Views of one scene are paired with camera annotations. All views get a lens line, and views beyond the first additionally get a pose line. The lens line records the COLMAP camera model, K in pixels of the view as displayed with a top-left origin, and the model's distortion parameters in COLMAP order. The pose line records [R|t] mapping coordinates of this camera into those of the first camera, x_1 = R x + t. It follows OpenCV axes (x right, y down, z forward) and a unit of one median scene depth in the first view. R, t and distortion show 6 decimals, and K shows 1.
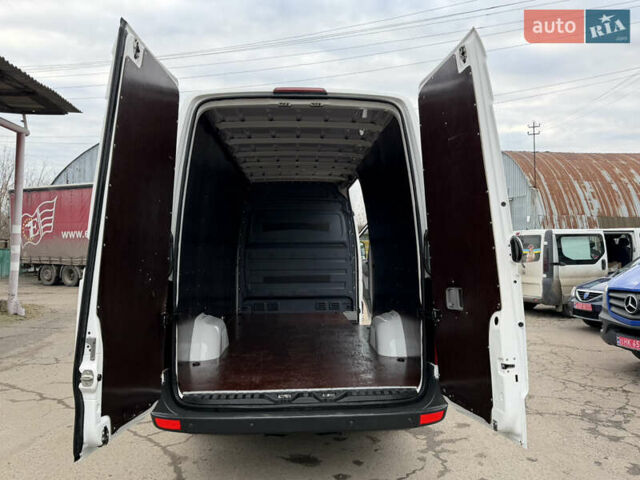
lens RADIAL K [[507.4, 0, 325.5], [0, 507.4, 238.7], [0, 0, 1]] dist [0.095411, -0.117200]
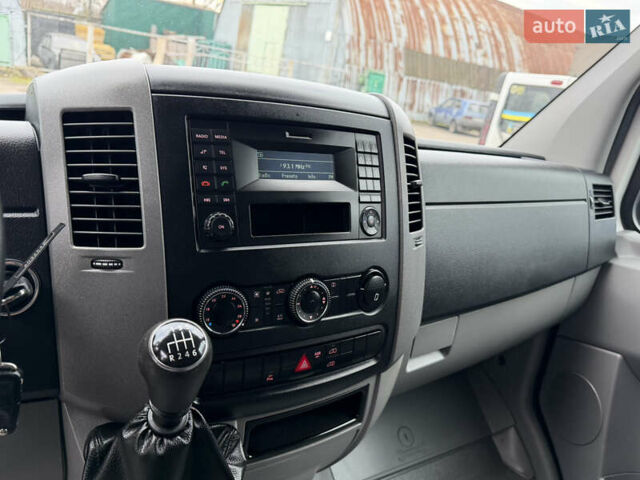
lens RADIAL K [[518.1, 0, 316.6], [0, 518.1, 248.4], [0, 0, 1]] dist [0.059949, -0.090879]
pose [[0.864269, -0.028992, 0.502194, -0.131553], [-0.159256, 0.931214, 0.327837, 0.023993], [-0.477155, -0.363317, 0.800203, 1.569395]]
